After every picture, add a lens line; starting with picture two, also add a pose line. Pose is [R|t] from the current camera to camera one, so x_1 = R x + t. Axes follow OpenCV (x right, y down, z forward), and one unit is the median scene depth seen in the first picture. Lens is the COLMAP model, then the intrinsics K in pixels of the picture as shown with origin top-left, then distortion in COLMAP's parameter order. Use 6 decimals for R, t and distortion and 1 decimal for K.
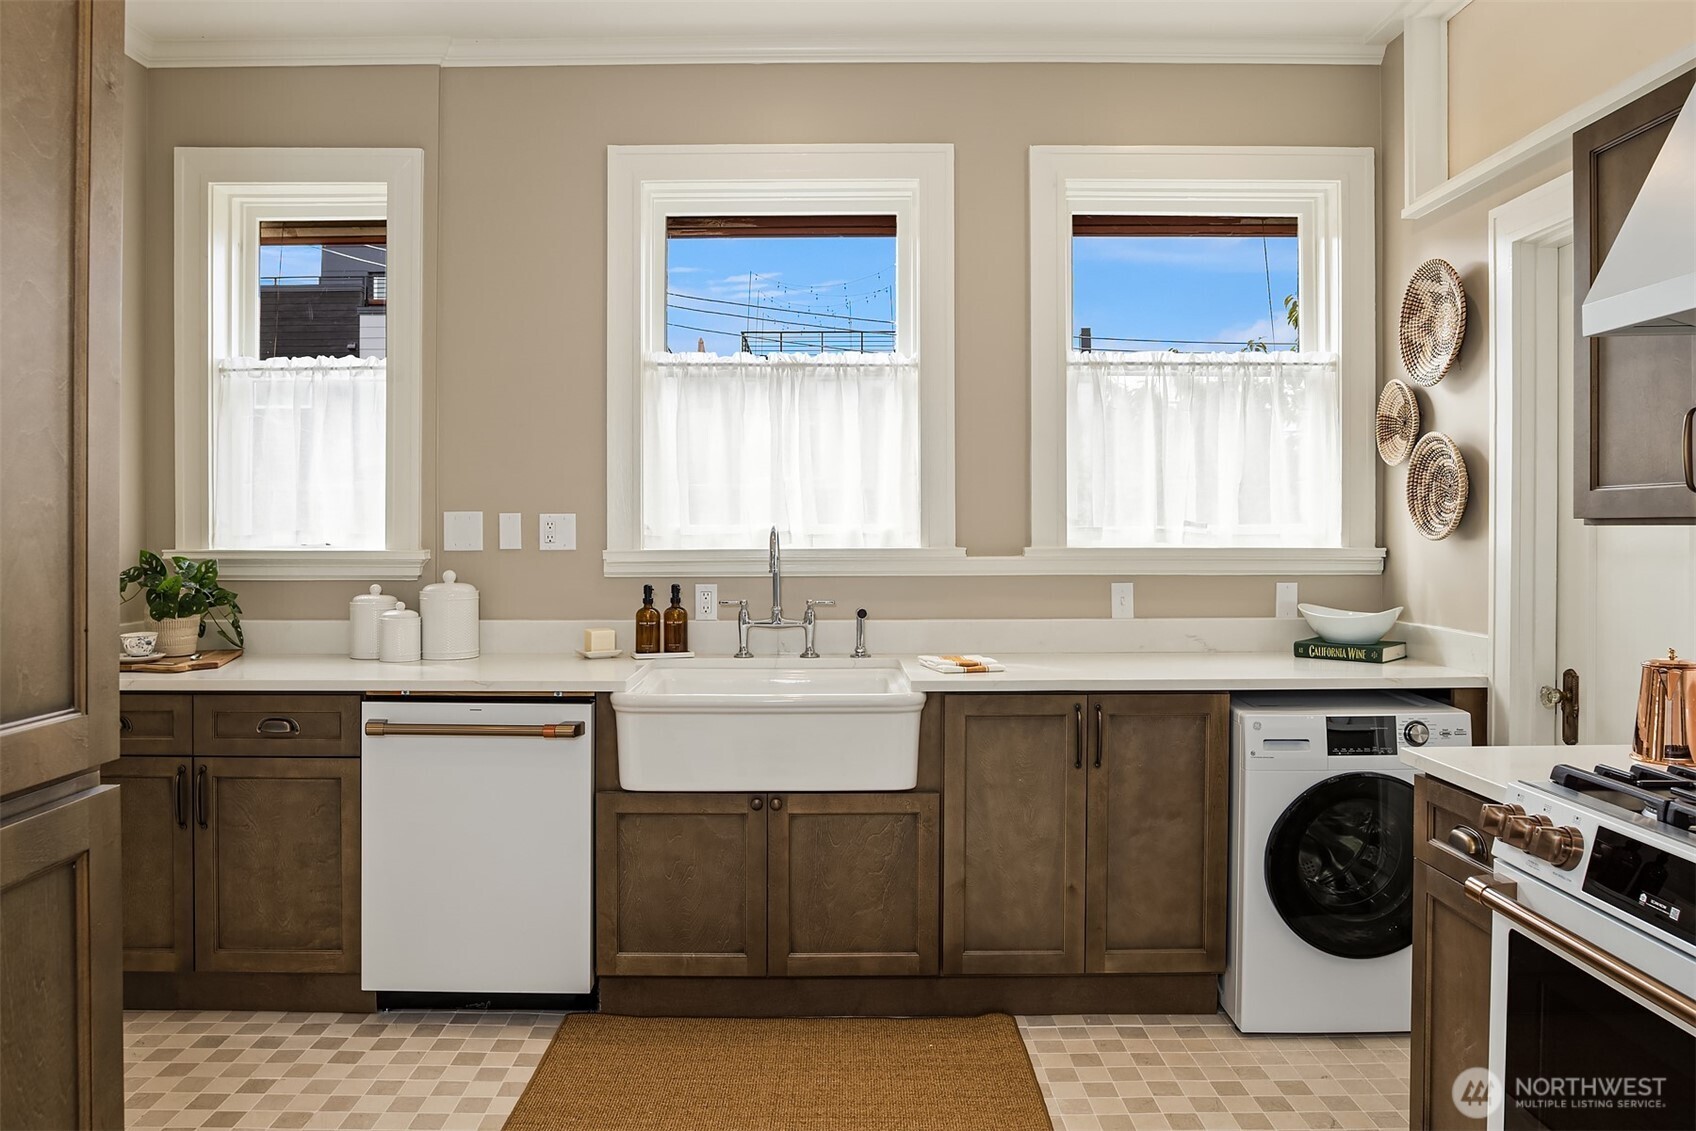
lens RADIAL K [[1222.4, 0, 843.5], [0, 1222.4, 528.9], [0, 0, 1]] dist [-0.052512, 0.035580]
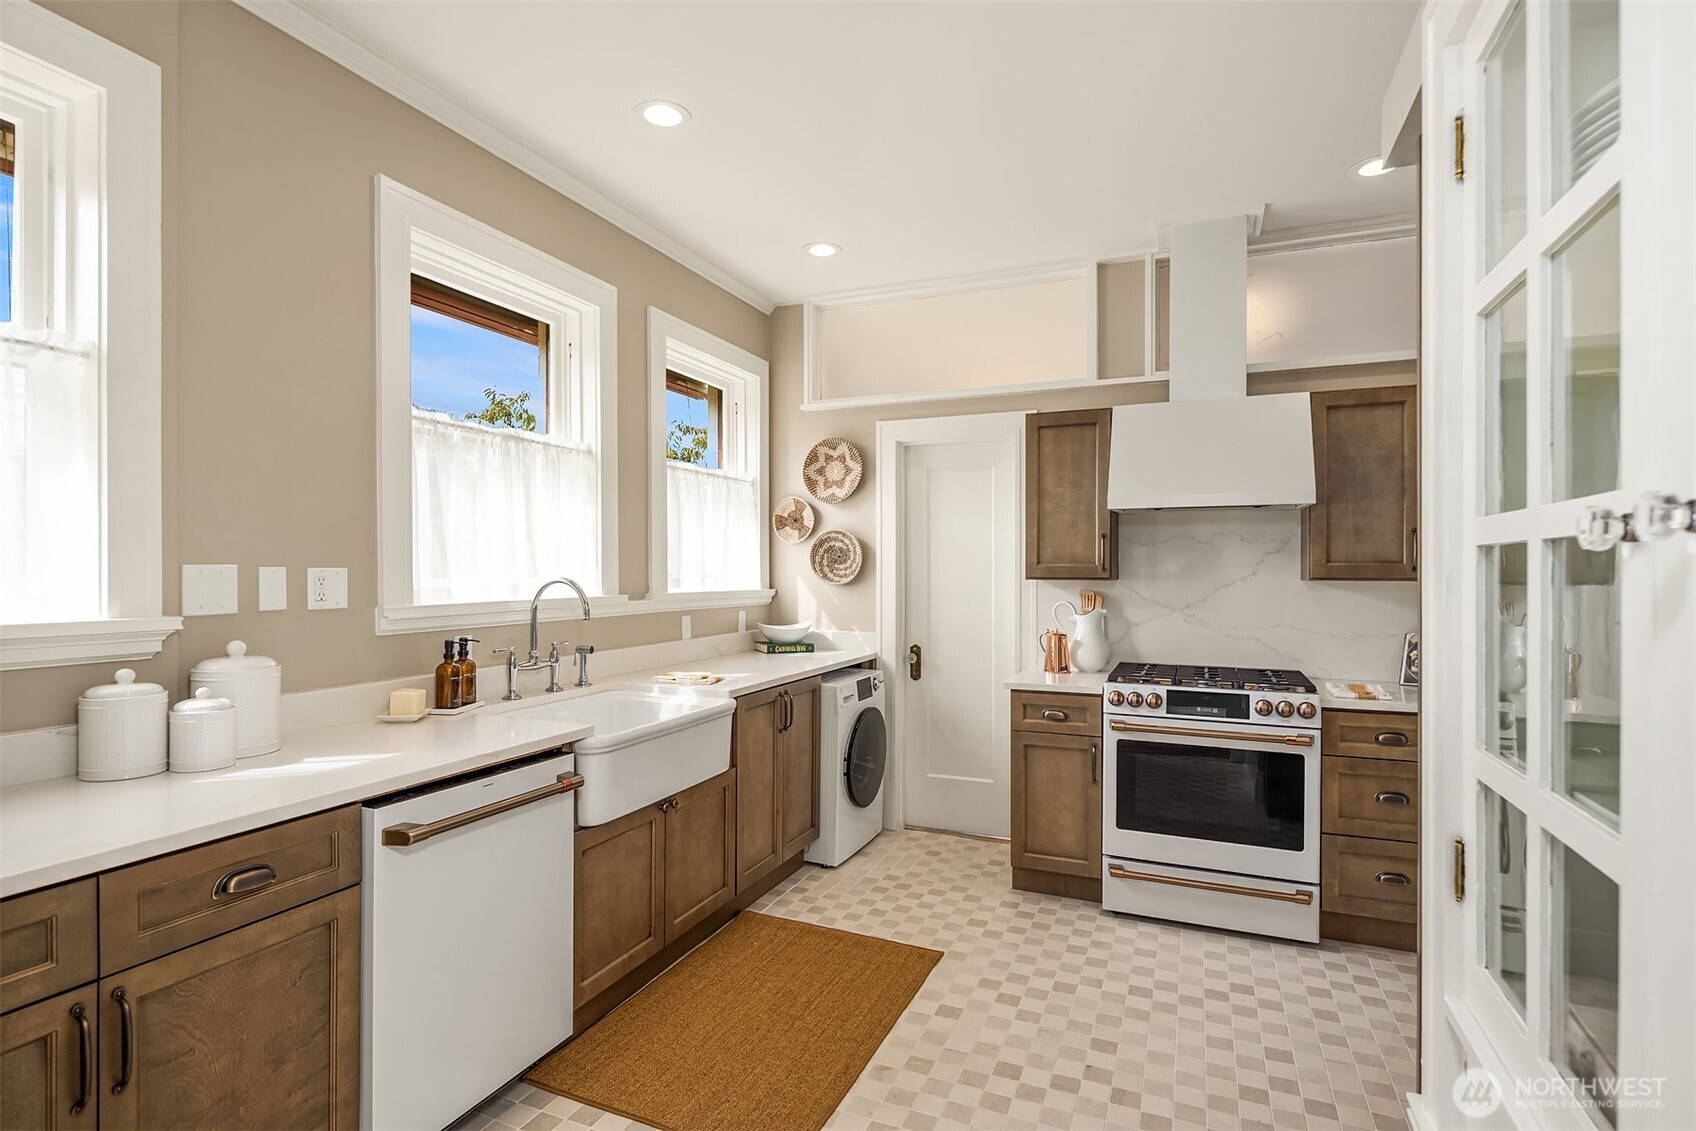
lens RADIAL K [[811.1, 0, 837.9], [0, 811.1, 579.1], [0, 0, 1]] dist [-0.010241, -0.002409]
pose [[0.415931, -0.006768, 0.909371, -0.710480], [0.006141, 0.999970, 0.004634, -0.005768], [-0.909376, 0.003657, 0.415960, 0.488049]]
